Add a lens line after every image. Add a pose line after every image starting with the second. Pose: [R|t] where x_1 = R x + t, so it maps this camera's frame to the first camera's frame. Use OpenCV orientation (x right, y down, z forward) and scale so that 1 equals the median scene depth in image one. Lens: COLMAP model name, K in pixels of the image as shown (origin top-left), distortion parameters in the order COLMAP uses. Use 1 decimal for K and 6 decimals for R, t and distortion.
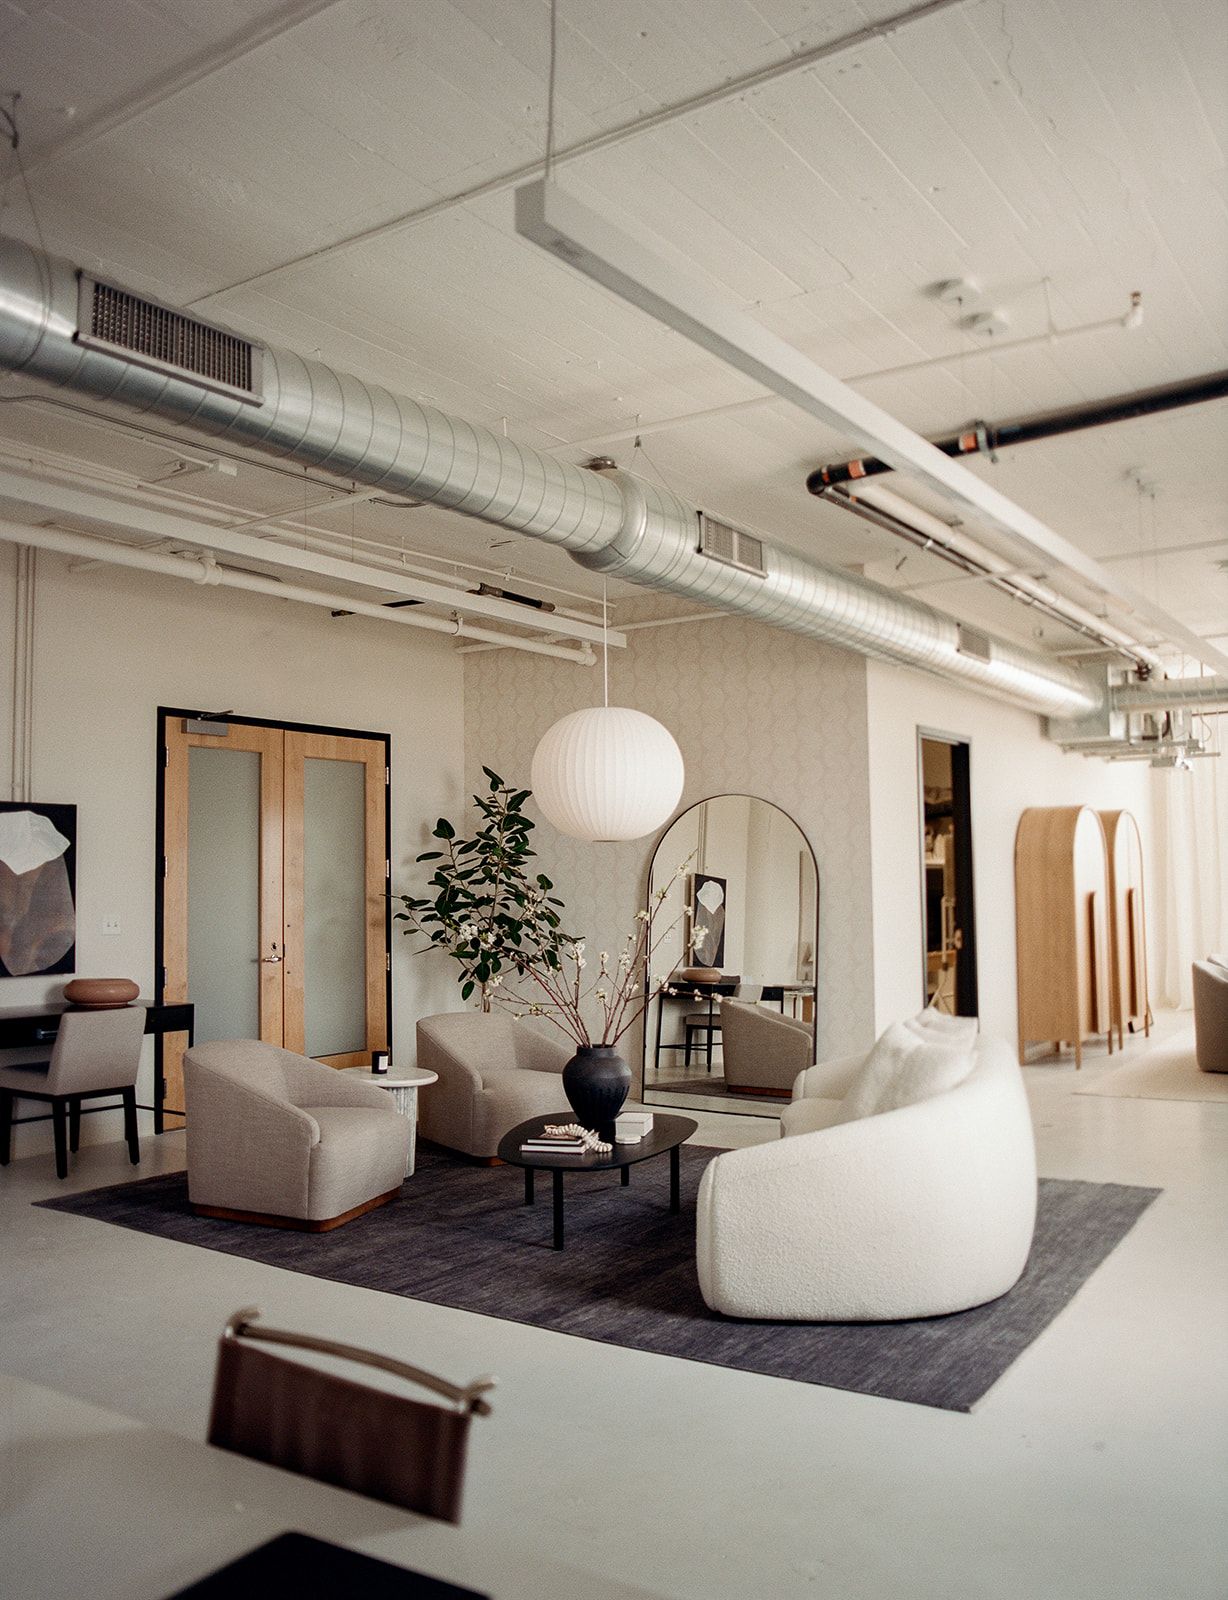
lens RADIAL K [[1256.6, 0, 526.4], [0, 1256.6, 835.0], [0, 0, 1]] dist [-0.099305, 0.133177]
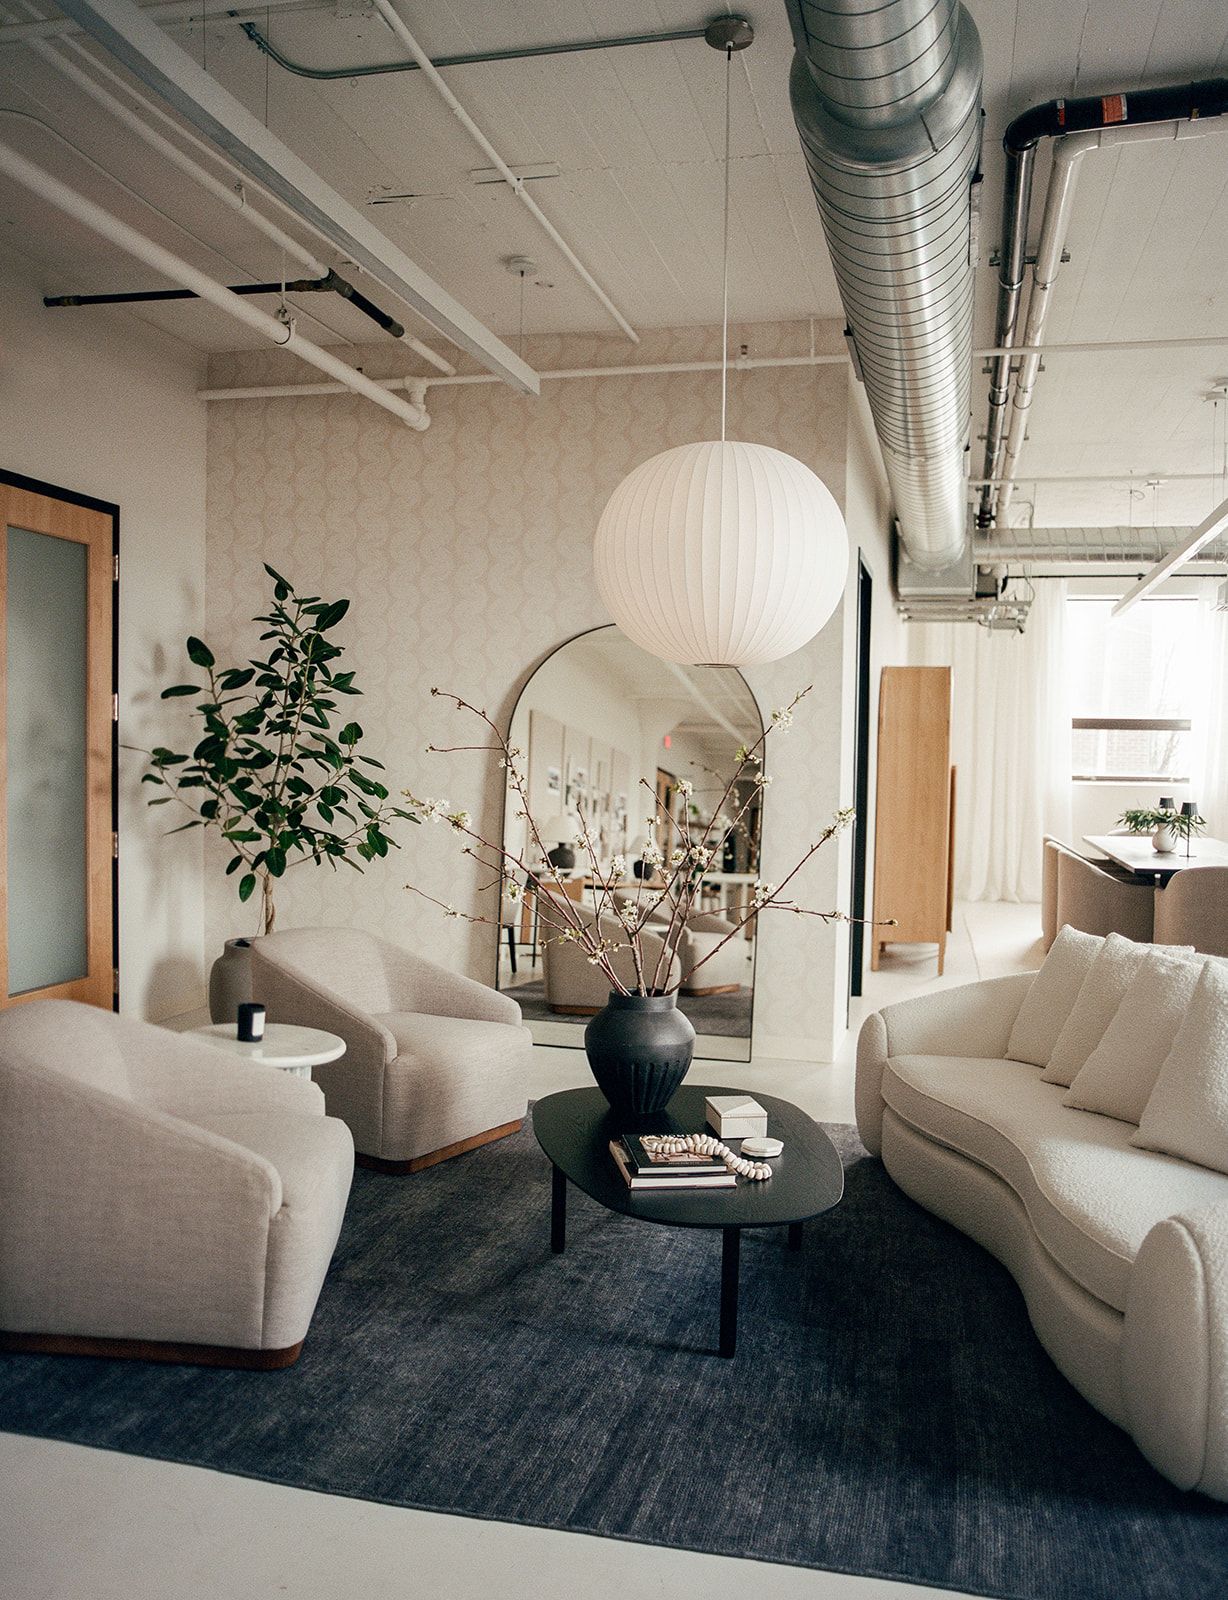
lens RADIAL K [[1300.6, 0, 510.0], [0, 1300.6, 807.8], [0, 0, 1]] dist [-0.068542, 0.069720]
pose [[0.930476, 0.013242, 0.366115, -0.174381], [-0.044926, 0.995928, 0.078159, 0.017846], [-0.363589, -0.089173, 0.927282, 0.290154]]
